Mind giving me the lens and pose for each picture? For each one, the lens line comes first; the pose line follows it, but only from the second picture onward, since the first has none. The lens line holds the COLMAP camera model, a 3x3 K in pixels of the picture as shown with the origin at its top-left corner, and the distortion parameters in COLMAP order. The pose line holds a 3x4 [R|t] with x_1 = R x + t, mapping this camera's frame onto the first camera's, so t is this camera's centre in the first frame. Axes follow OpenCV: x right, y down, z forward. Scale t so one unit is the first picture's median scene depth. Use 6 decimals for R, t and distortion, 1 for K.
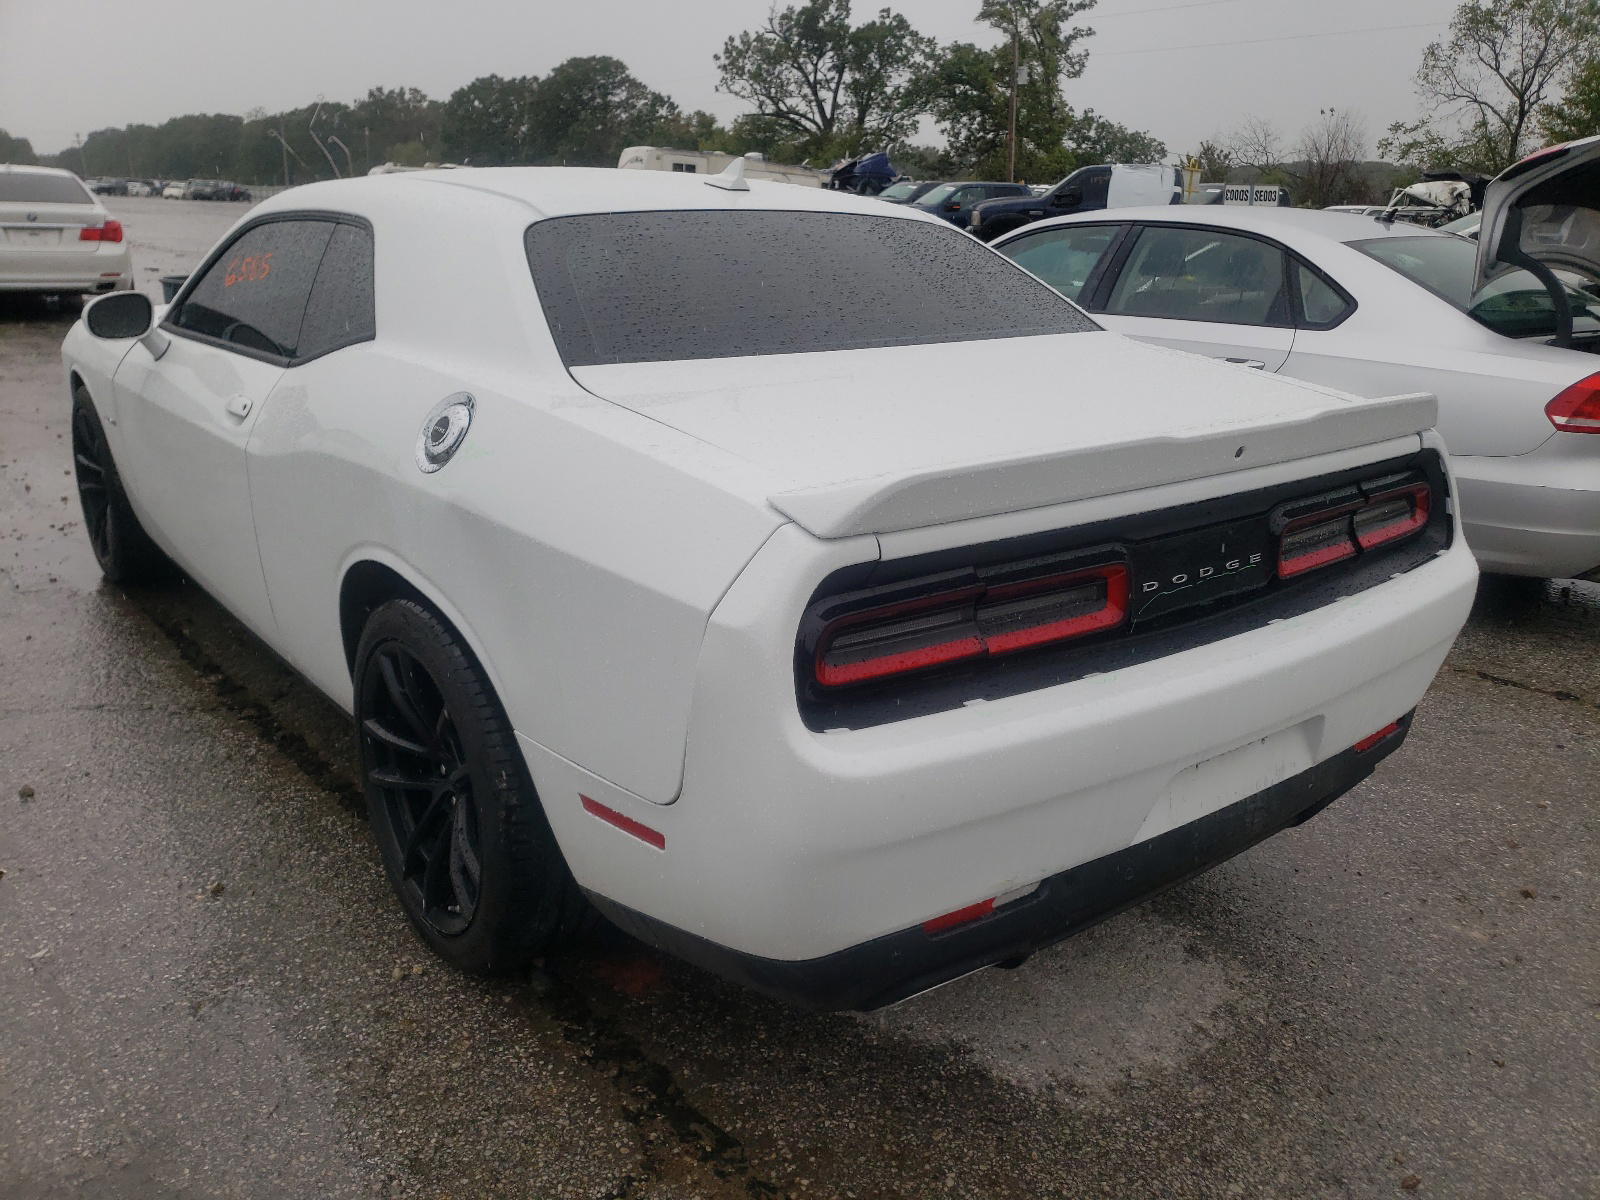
lens RADIAL K [[1233.4, 0, 800.0], [0, 1233.4, 600.0], [0, 0, 1]] dist [0.001251, 0.006528]
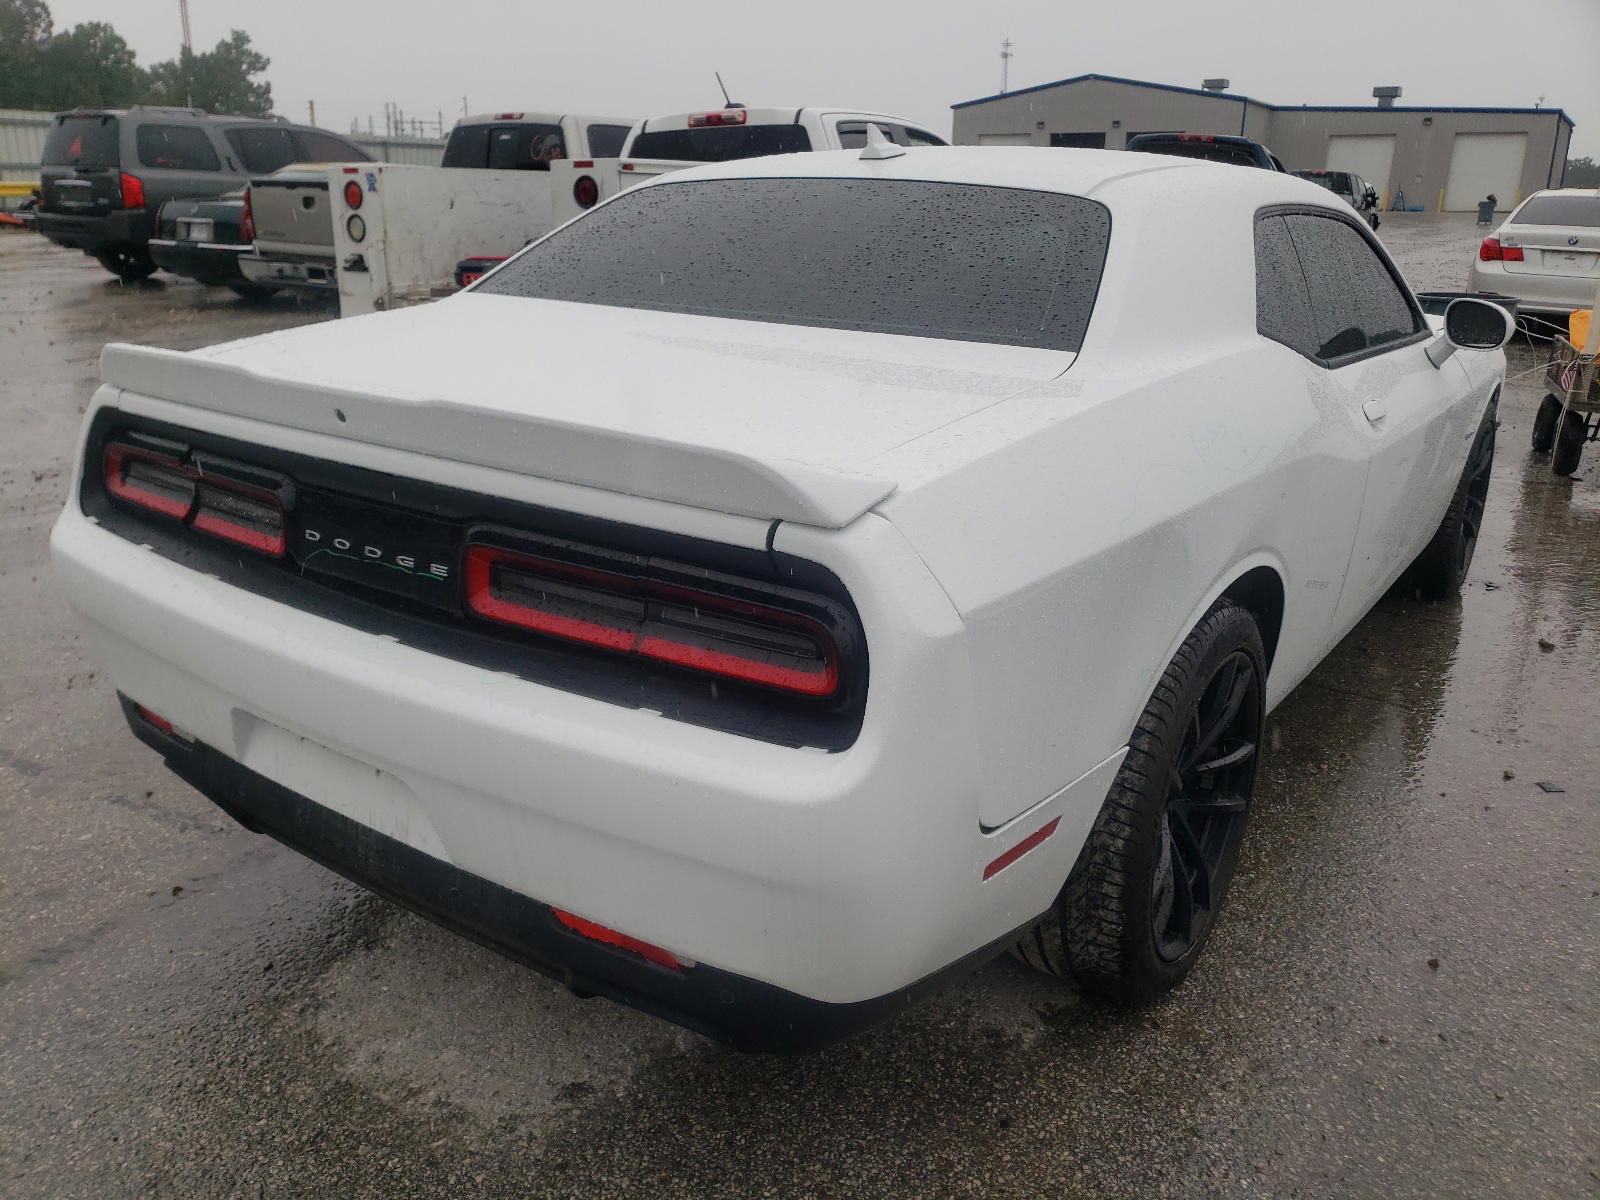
lens RADIAL K [[1201.5, 0, 800.9], [0, 1201.5, 572.8], [0, 0, 1]] dist [0.000403, -0.055522]
pose [[0.319597, 0.274724, -0.906854, 1.074057], [-0.305512, 0.935814, 0.175827, -0.225436], [0.896950, 0.220862, 0.383015, 0.841368]]
